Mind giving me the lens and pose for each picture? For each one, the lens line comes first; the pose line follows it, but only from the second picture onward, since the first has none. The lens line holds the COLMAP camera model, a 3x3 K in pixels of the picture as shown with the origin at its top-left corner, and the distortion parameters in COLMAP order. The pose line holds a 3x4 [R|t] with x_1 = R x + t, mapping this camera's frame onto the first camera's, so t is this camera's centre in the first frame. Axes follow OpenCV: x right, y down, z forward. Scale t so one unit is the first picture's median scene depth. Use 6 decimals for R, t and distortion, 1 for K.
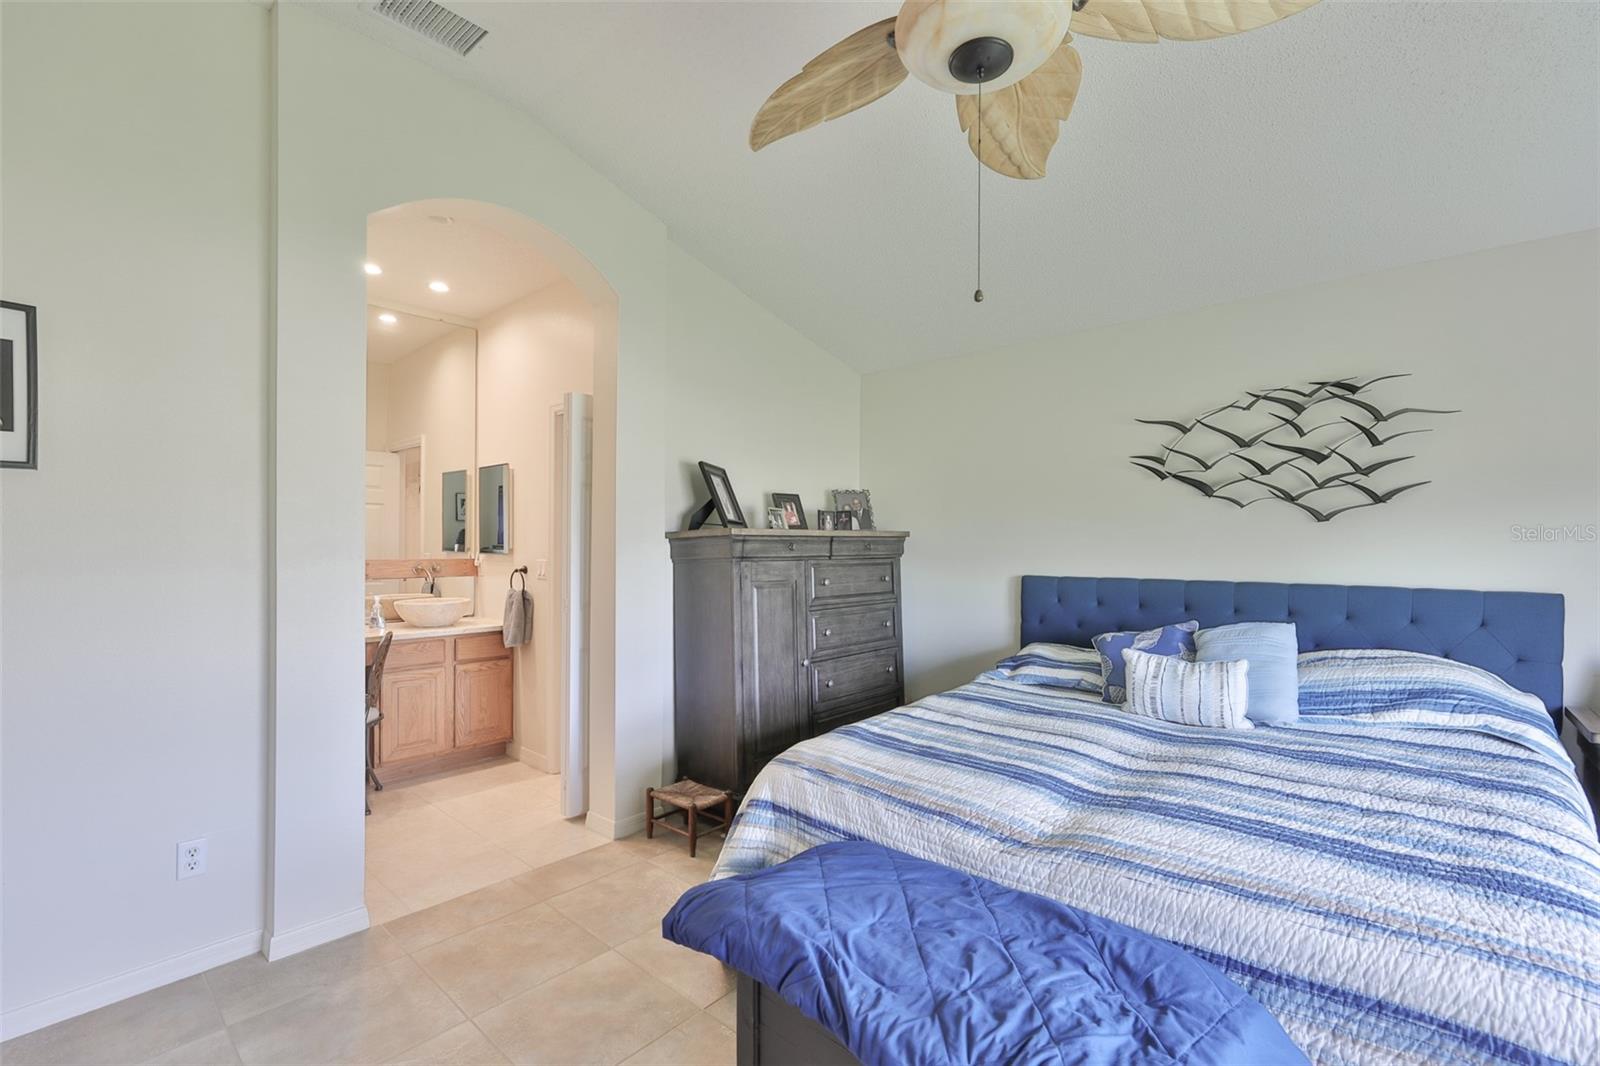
lens RADIAL K [[702.2, 0, 813.9], [0, 702.2, 543.4], [0, 0, 1]] dist [-0.000724, 0.000128]
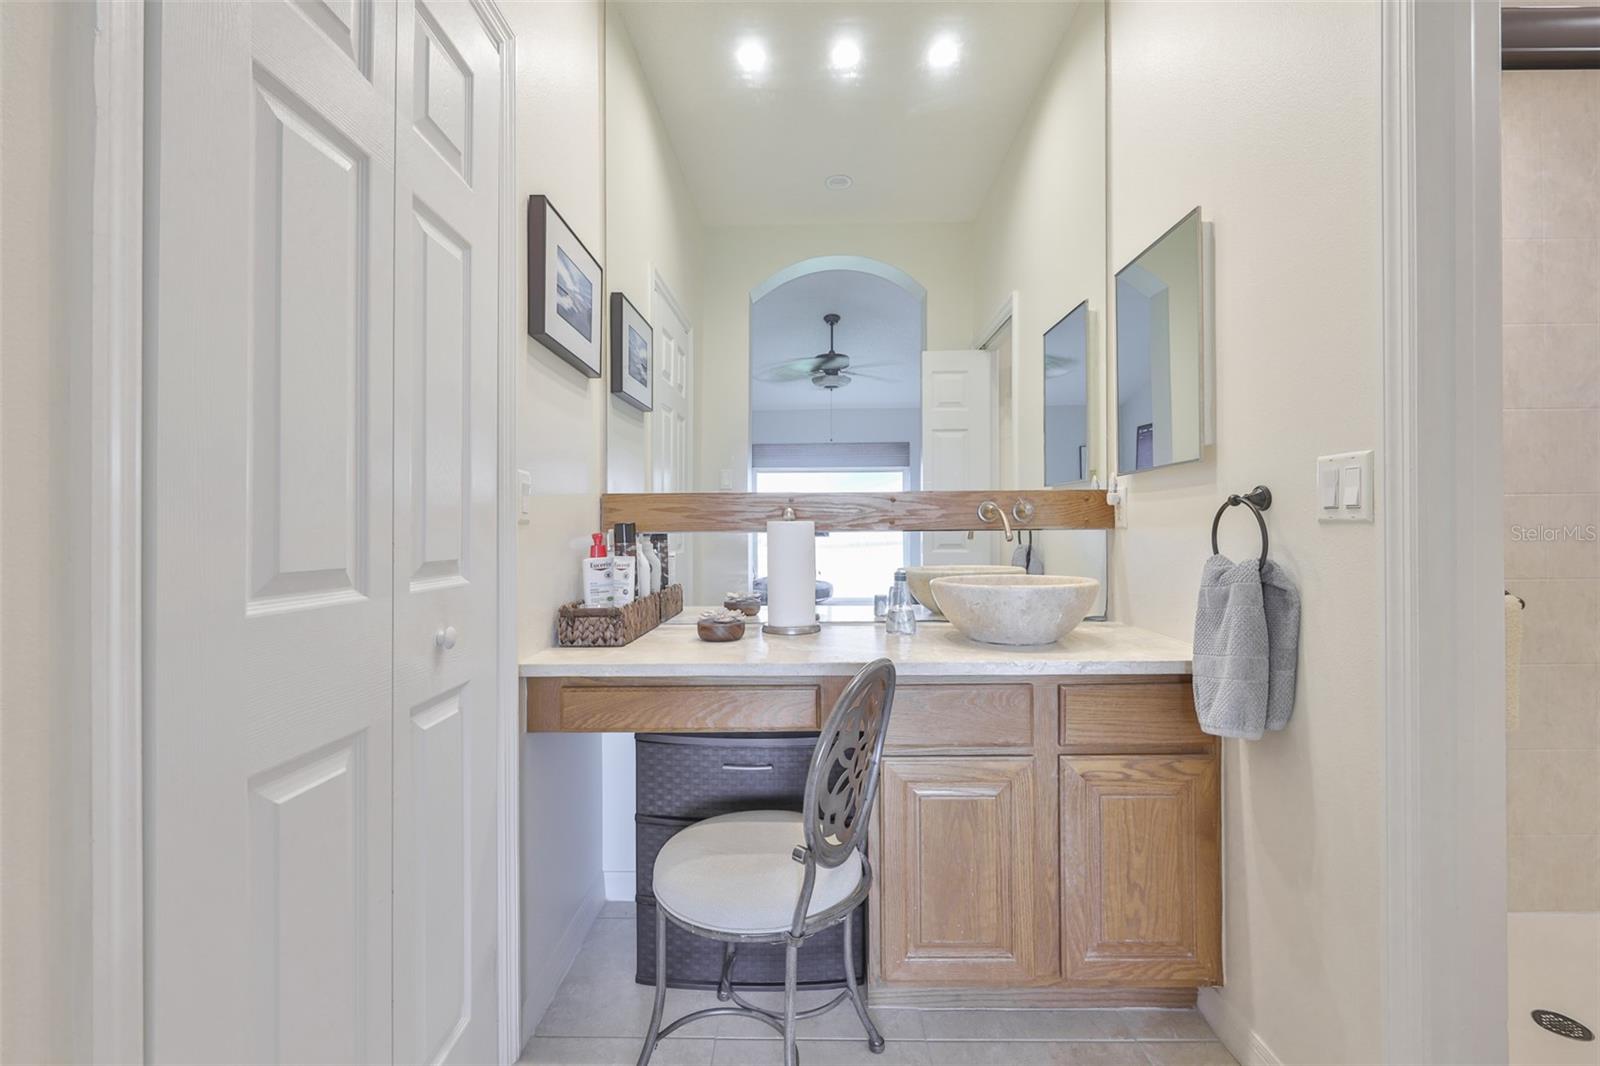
lens RADIAL K [[672.2, 0, 799.8], [0, 672.2, 528.1], [0, 0, 1]] dist [-0.001844, 0.000002]
pose [[0.643584, -0.011282, -0.765293, -0.380878], [0.008445, 0.999935, -0.007638, 0.063191], [0.765329, -0.001547, 0.643637, 0.777926]]
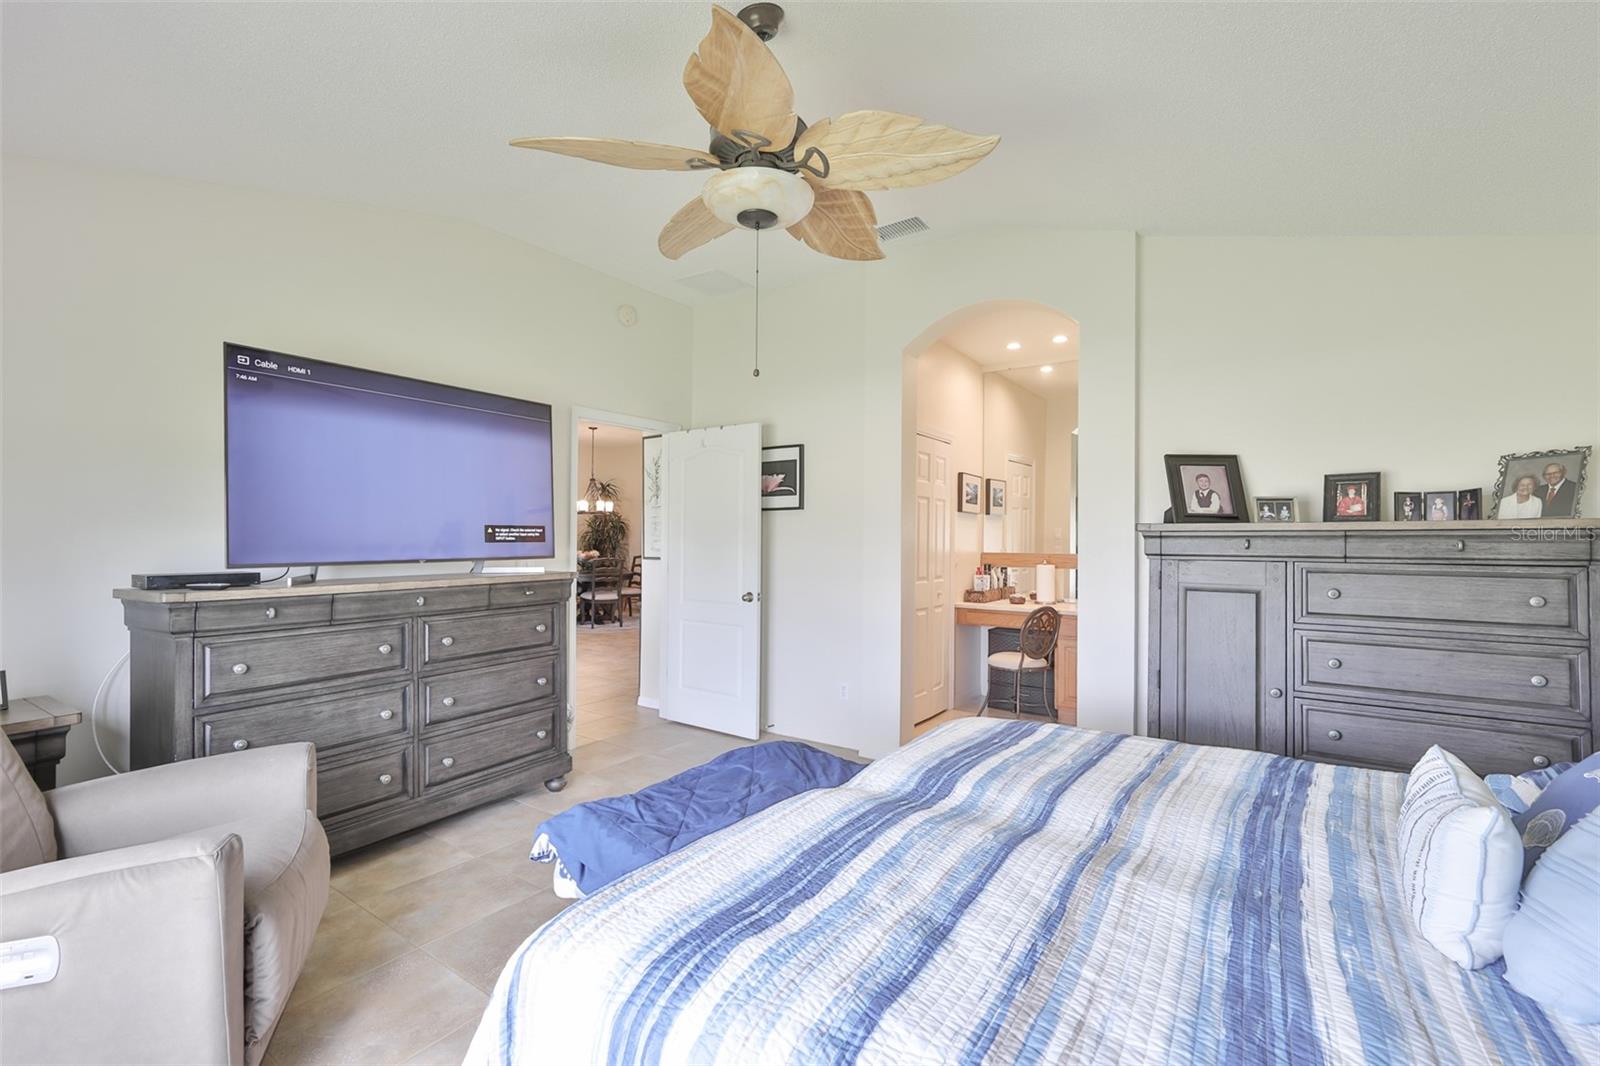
lens RADIAL K [[717.2, 0, 803.1], [0, 717.2, 535.6], [0, 0, 1]] dist [0.000010, 0.000015]
pose [[0.106326, -0.007140, -0.994306, 0.754496], [-0.002365, 0.999970, -0.007434, 0.002020], [0.994329, 0.003142, 0.106306, 0.402121]]
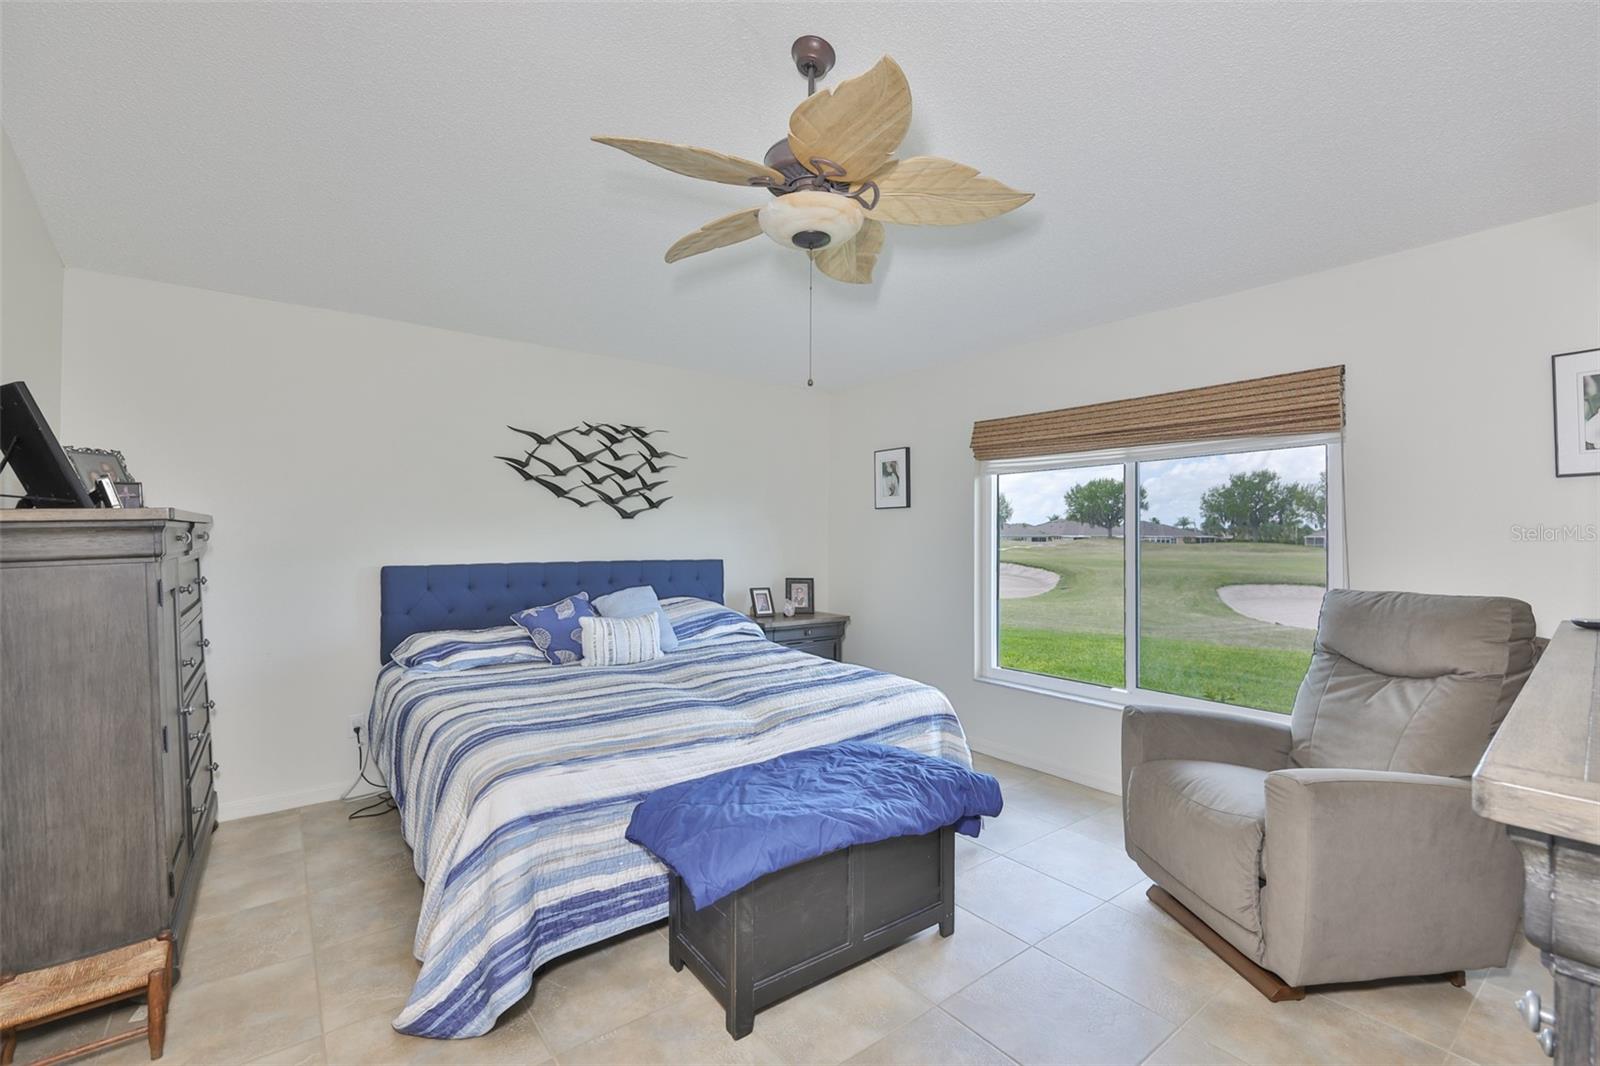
lens RADIAL K [[688.6, 0, 807.2], [0, 688.6, 536.6], [0, 0, 1]] dist [-0.000969, -0.000095]
pose [[0.189018, -0.005852, 0.981956, -0.567187], [-0.007413, 0.999945, 0.007386, -0.005496], [-0.981946, -0.008676, 0.188964, 0.303013]]
